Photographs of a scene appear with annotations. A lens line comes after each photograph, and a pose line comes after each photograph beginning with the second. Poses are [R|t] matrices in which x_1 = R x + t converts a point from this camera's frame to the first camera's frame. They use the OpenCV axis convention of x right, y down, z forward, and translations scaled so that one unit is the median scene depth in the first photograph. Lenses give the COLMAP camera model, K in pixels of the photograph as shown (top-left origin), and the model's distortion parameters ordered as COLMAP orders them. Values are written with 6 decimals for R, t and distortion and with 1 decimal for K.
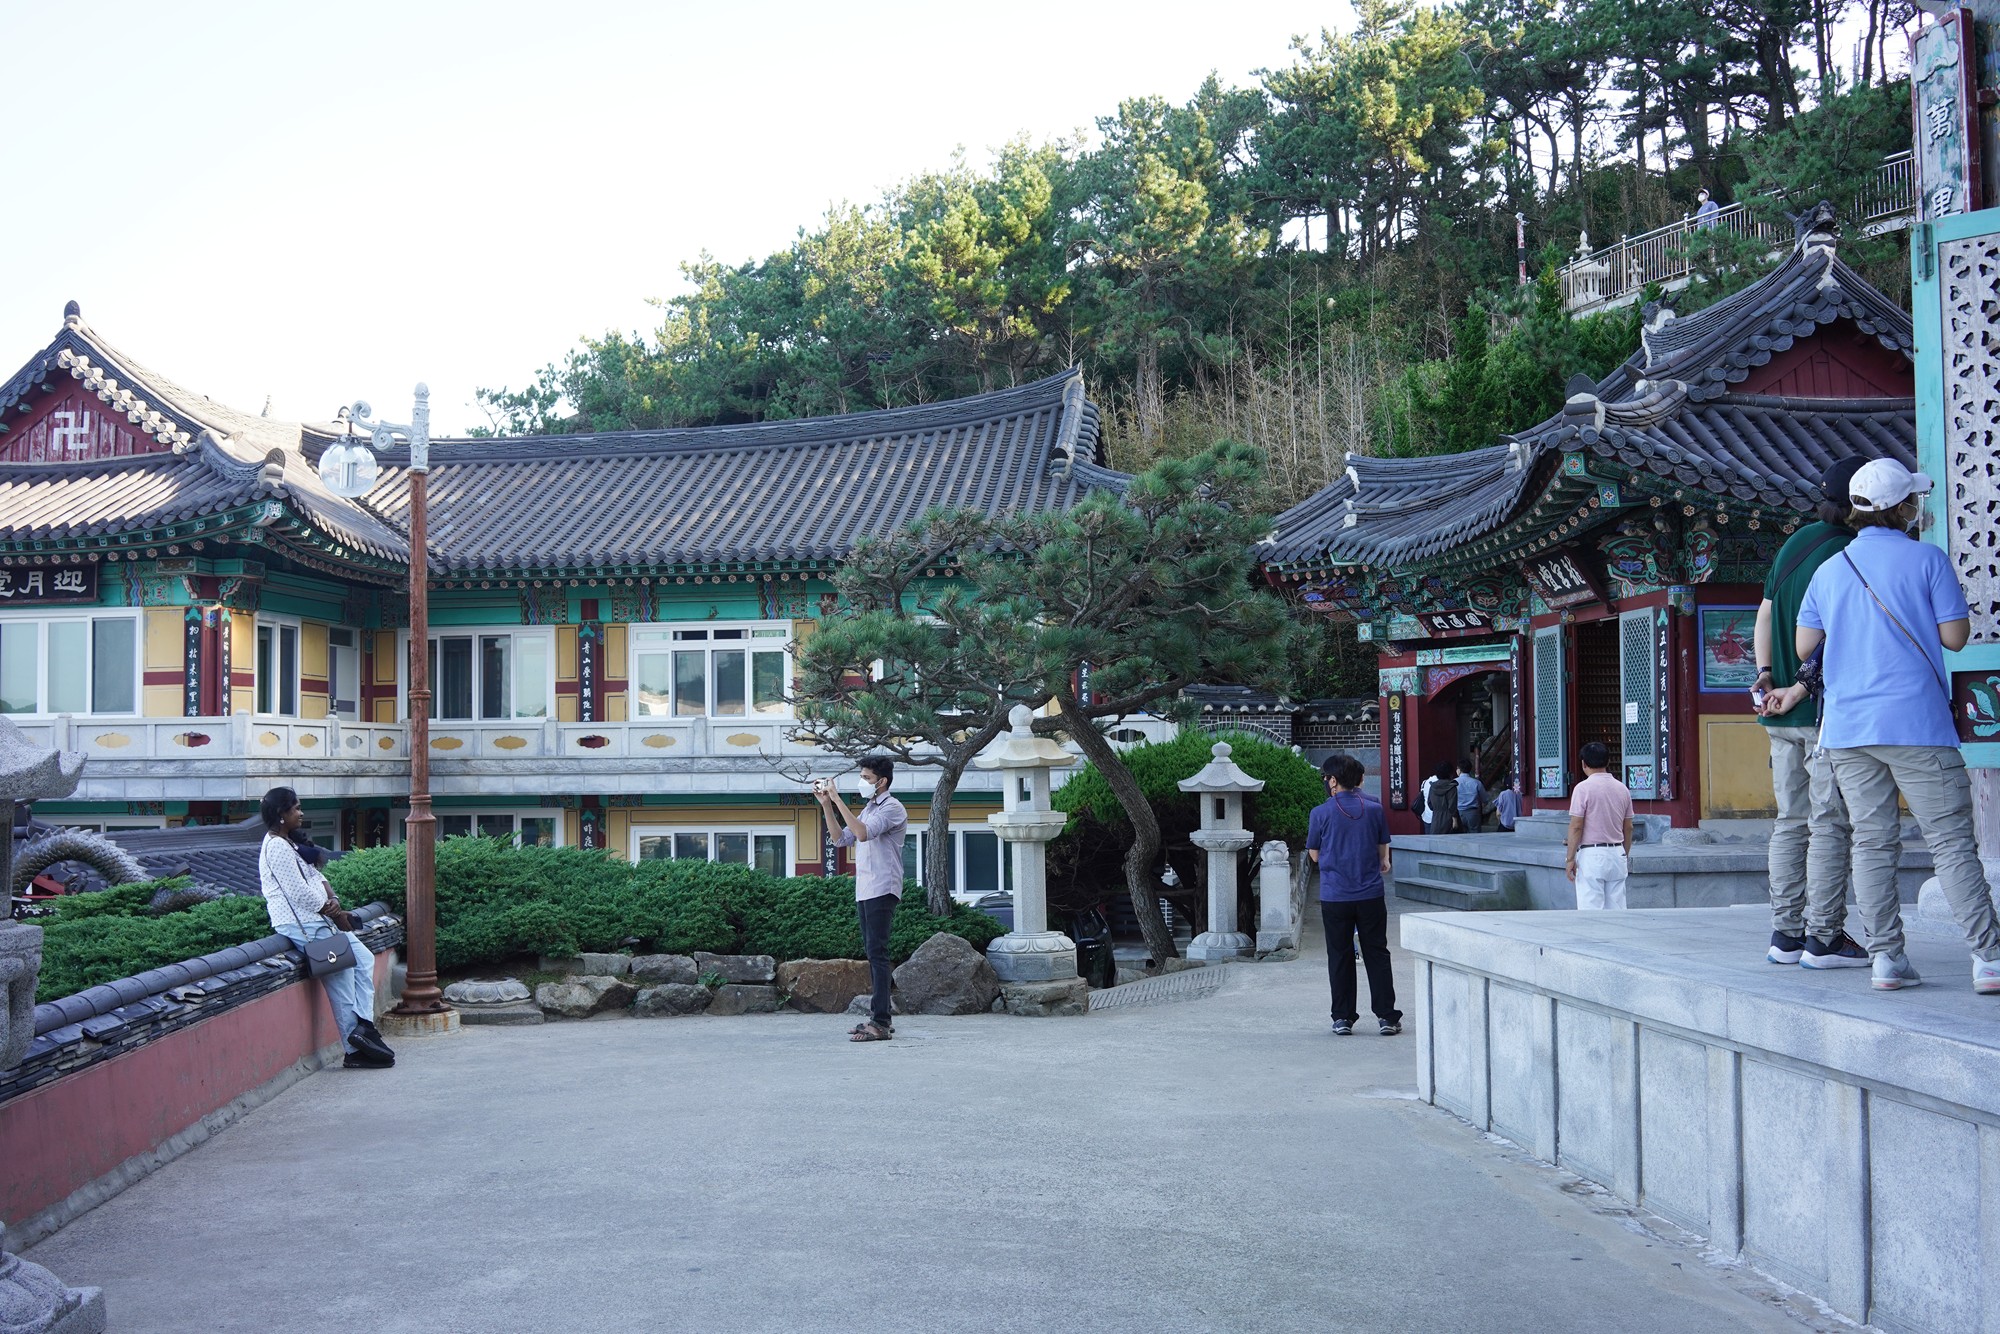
lens RADIAL K [[2010.4, 0, 996.9], [0, 2010.4, 688.3], [0, 0, 1]] dist [0.049157, -0.207222]
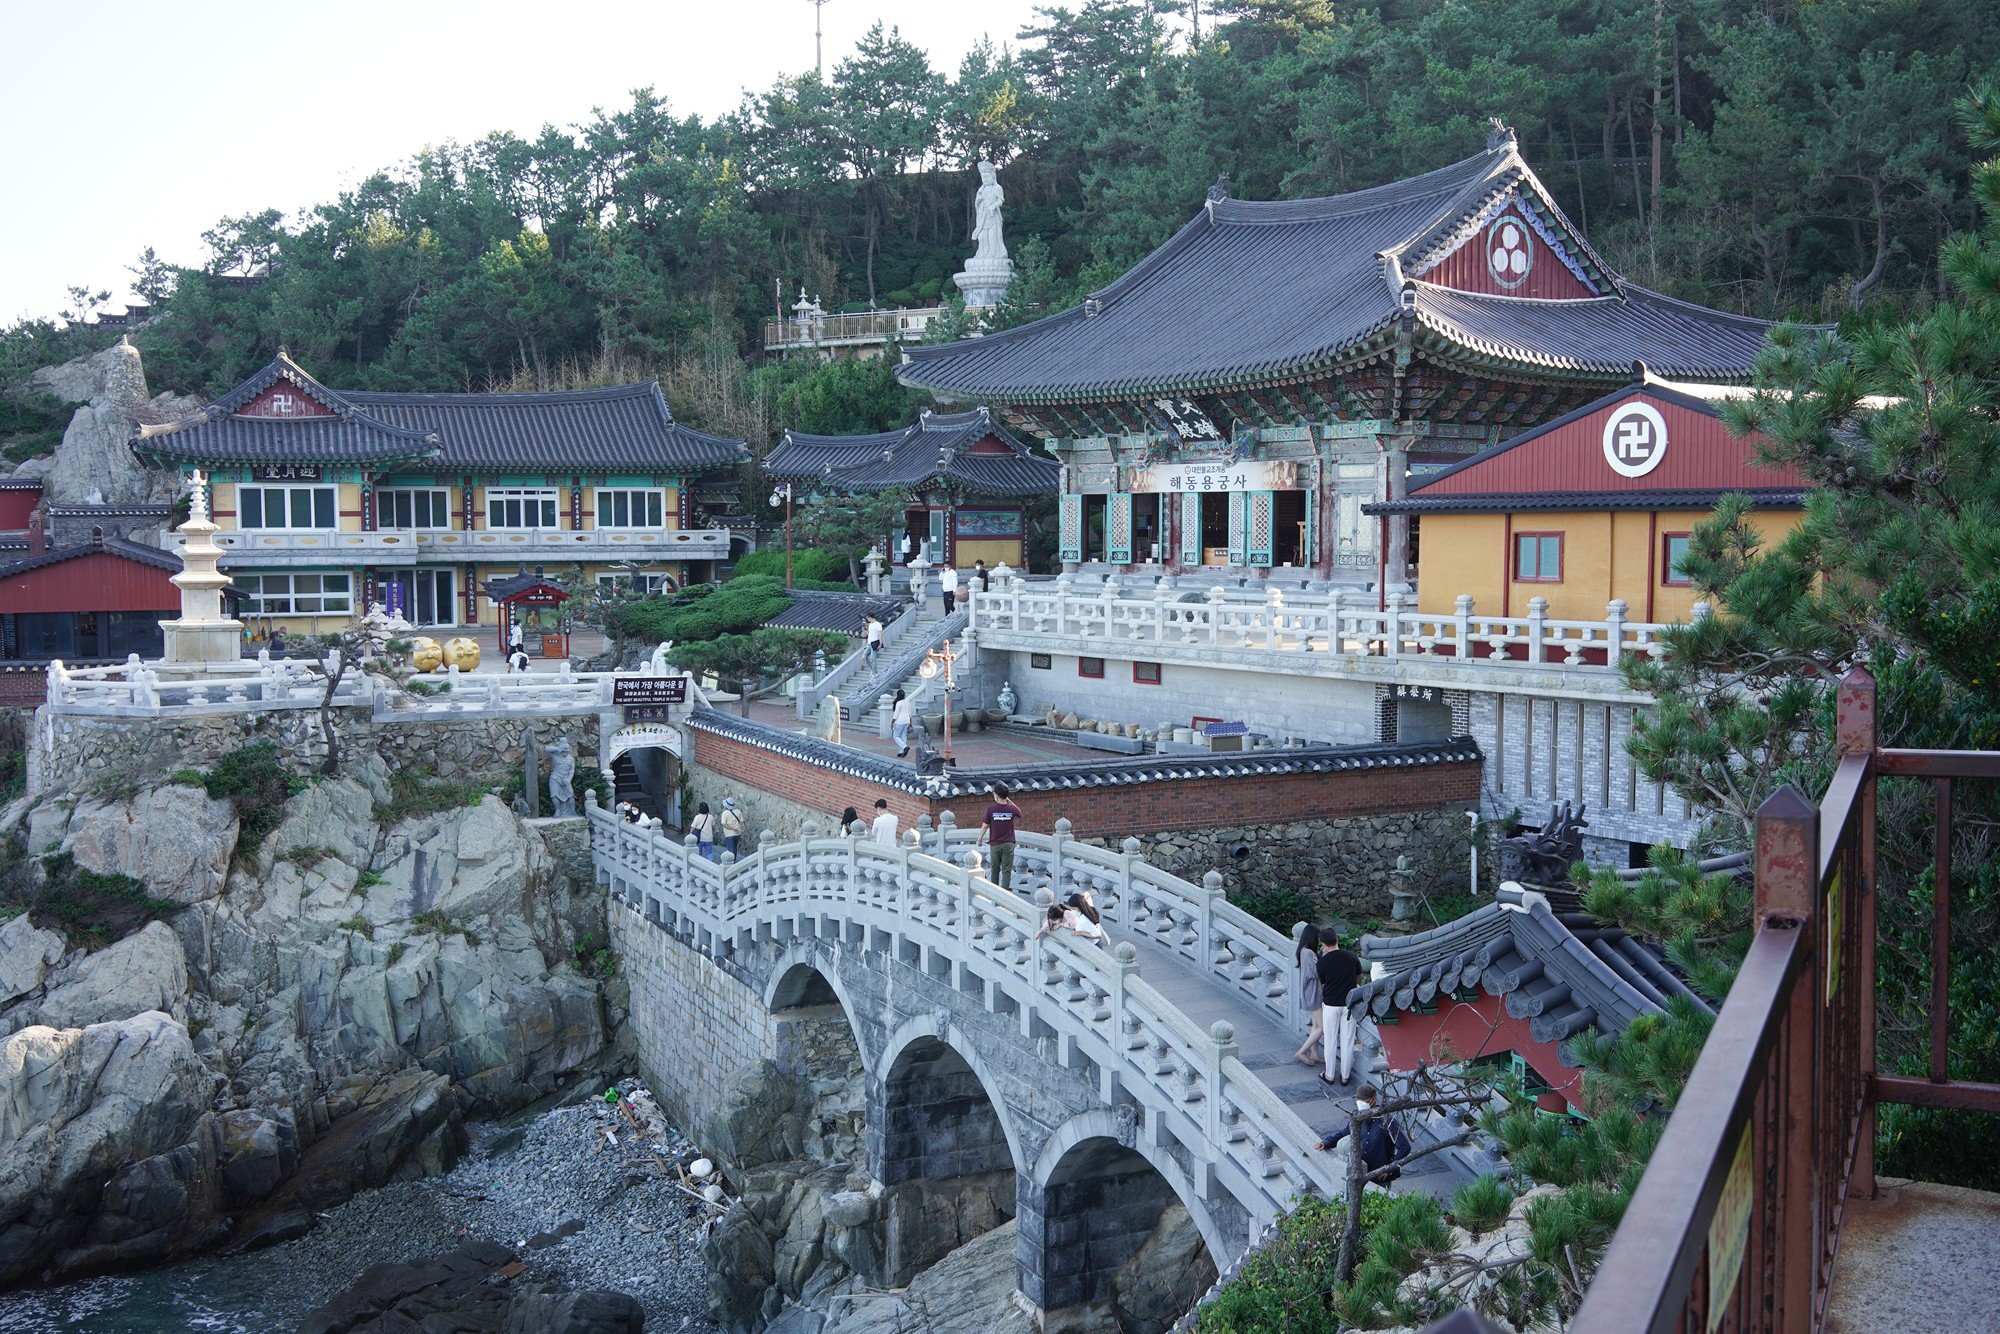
lens RADIAL K [[2015.7, 0, 992.8], [0, 2015.7, 692.3], [0, 0, 1]] dist [0.050853, -0.221643]
pose [[0.858329, -0.036756, 0.511781, -0.952689], [-0.026916, 0.992832, 0.116448, -0.090893], [-0.512393, -0.113726, 0.851188, -1.410534]]
